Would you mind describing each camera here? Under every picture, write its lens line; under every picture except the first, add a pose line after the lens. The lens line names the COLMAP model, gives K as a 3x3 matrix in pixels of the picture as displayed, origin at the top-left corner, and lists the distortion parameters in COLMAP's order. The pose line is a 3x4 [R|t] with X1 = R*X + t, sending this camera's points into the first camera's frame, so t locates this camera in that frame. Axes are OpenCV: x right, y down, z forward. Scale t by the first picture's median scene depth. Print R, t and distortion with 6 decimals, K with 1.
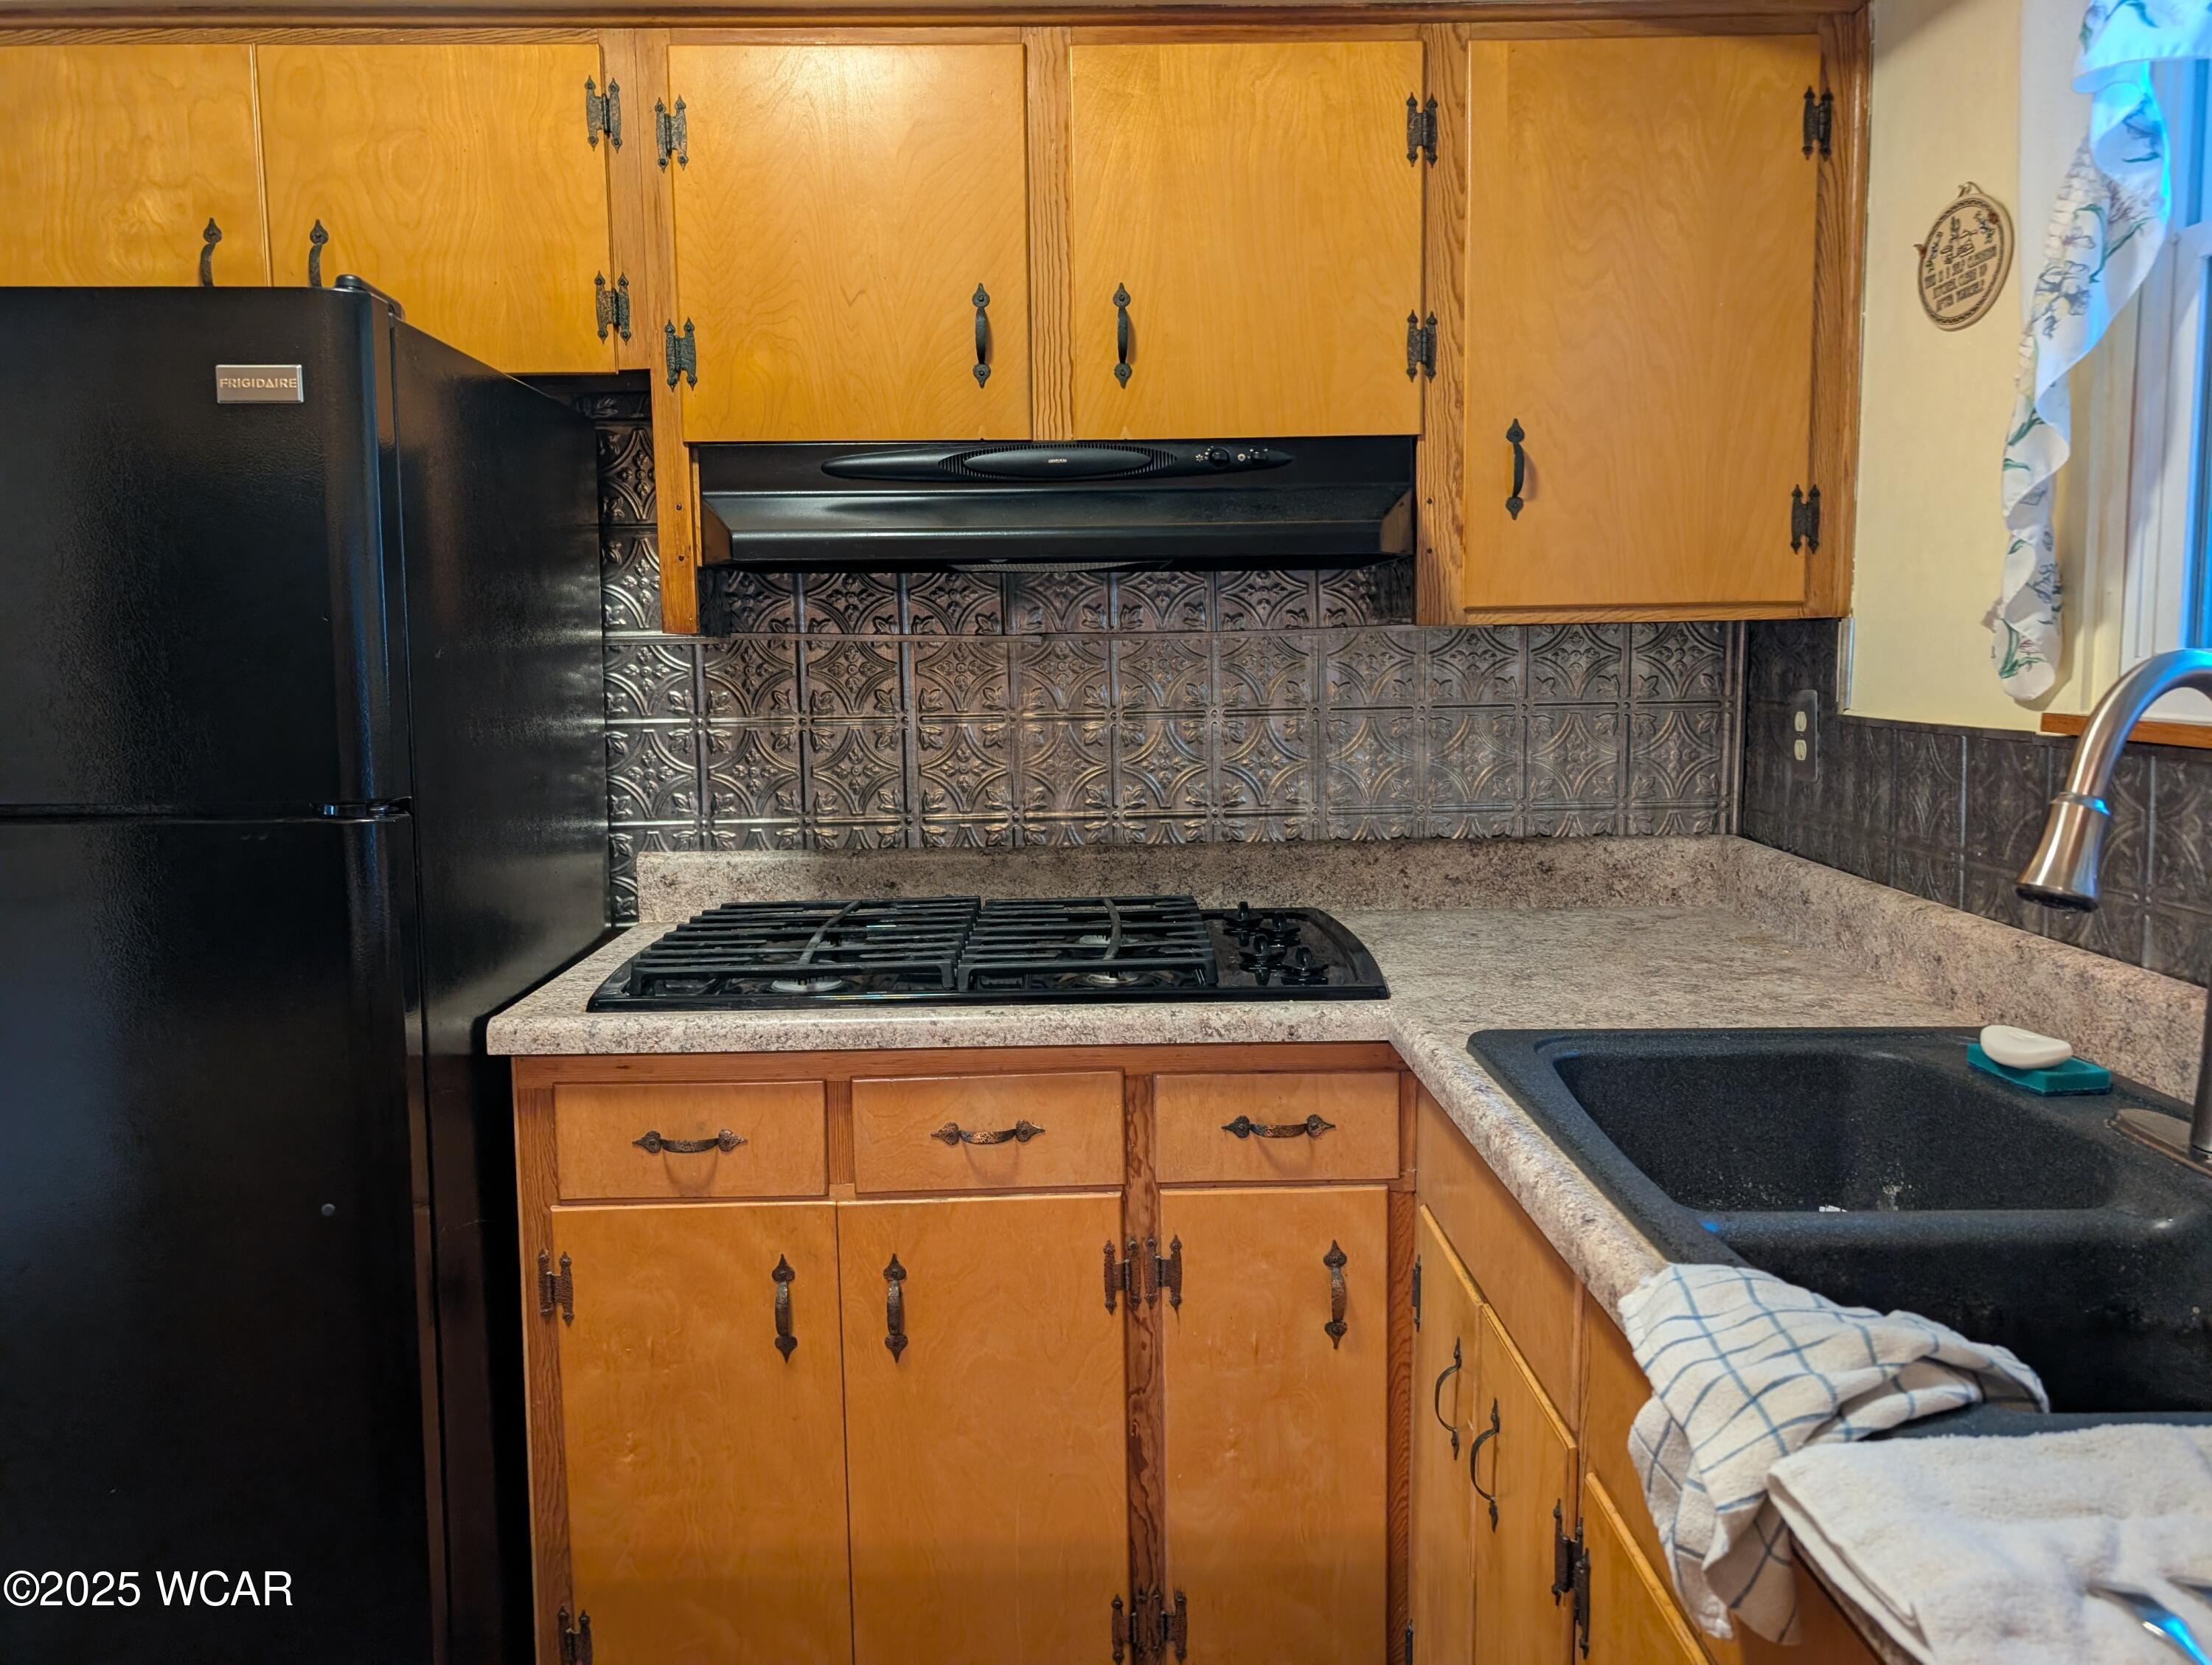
lens RADIAL K [[1580.6, 0, 1107.9], [0, 1580.6, 818.0], [0, 0, 1]] dist [-0.005261, -0.001854]
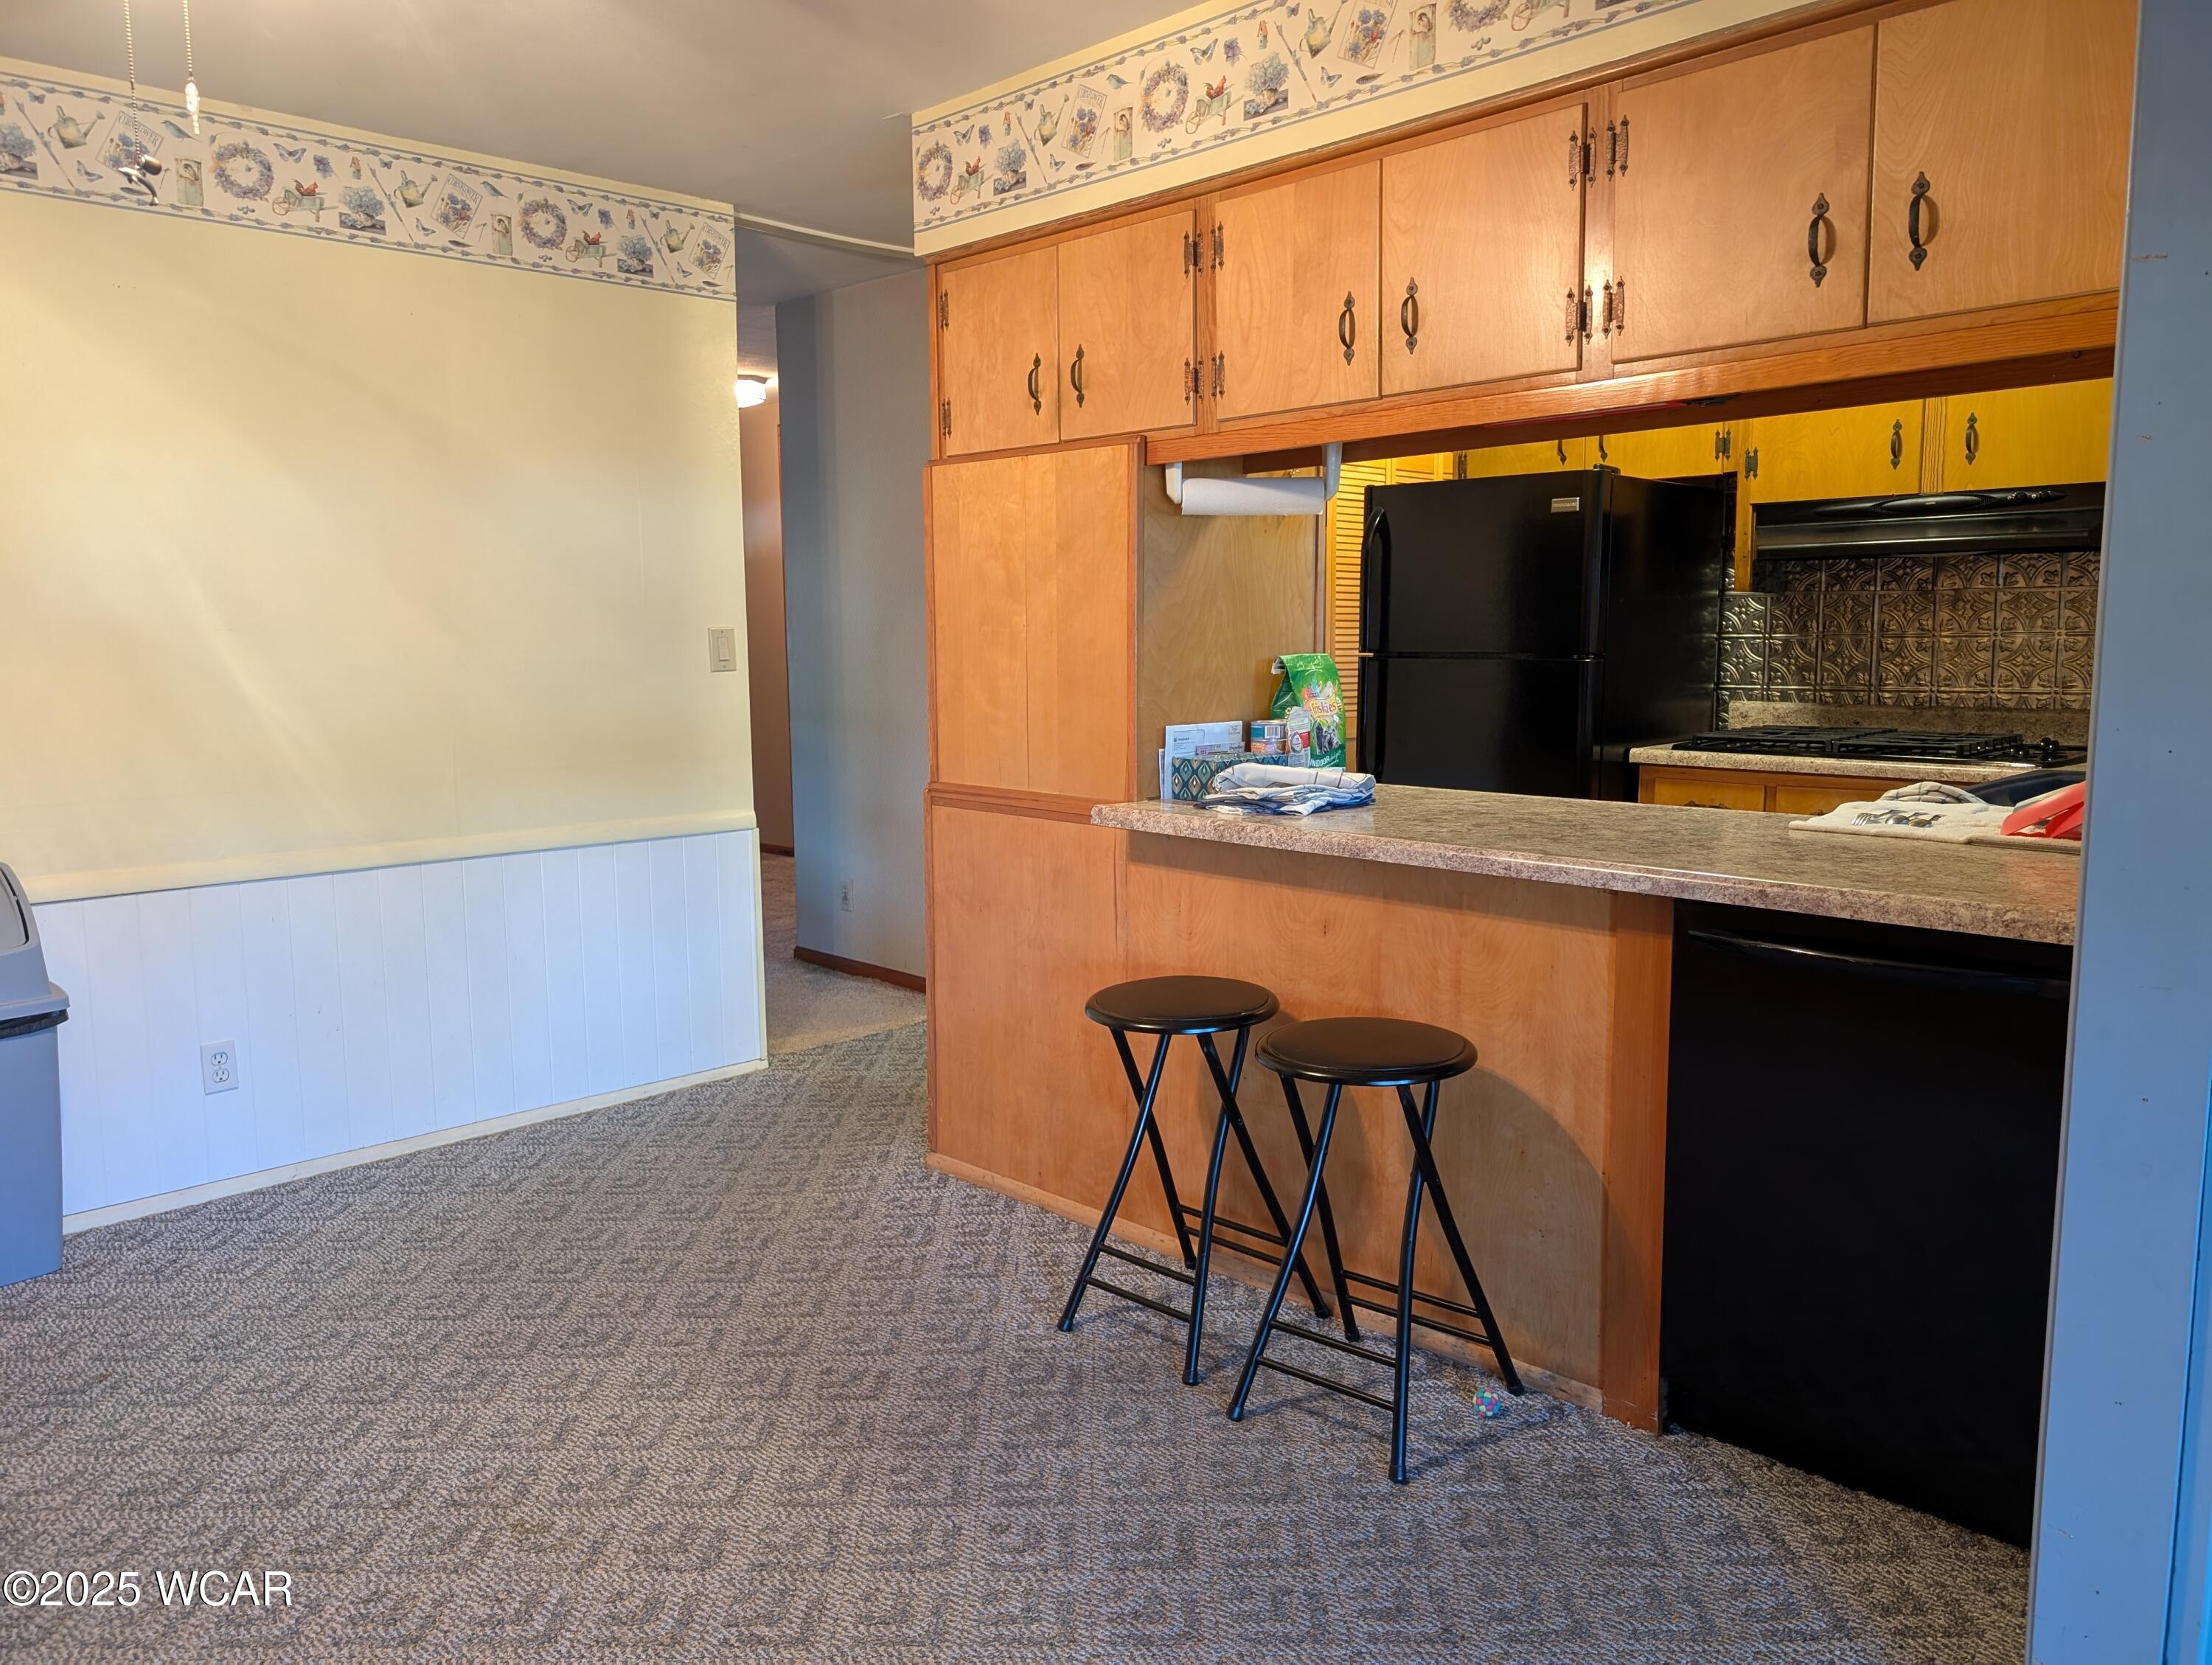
lens RADIAL K [[1580.6, 0, 1108.8], [0, 1580.6, 829.2], [0, 0, 1]] dist [-0.005261, -0.001854]
pose [[0.688172, 0.095686, -0.719210, 0.633321], [-0.073125, 0.995365, 0.062458, 0.119159], [0.721853, 0.009610, 0.691979, -0.987059]]
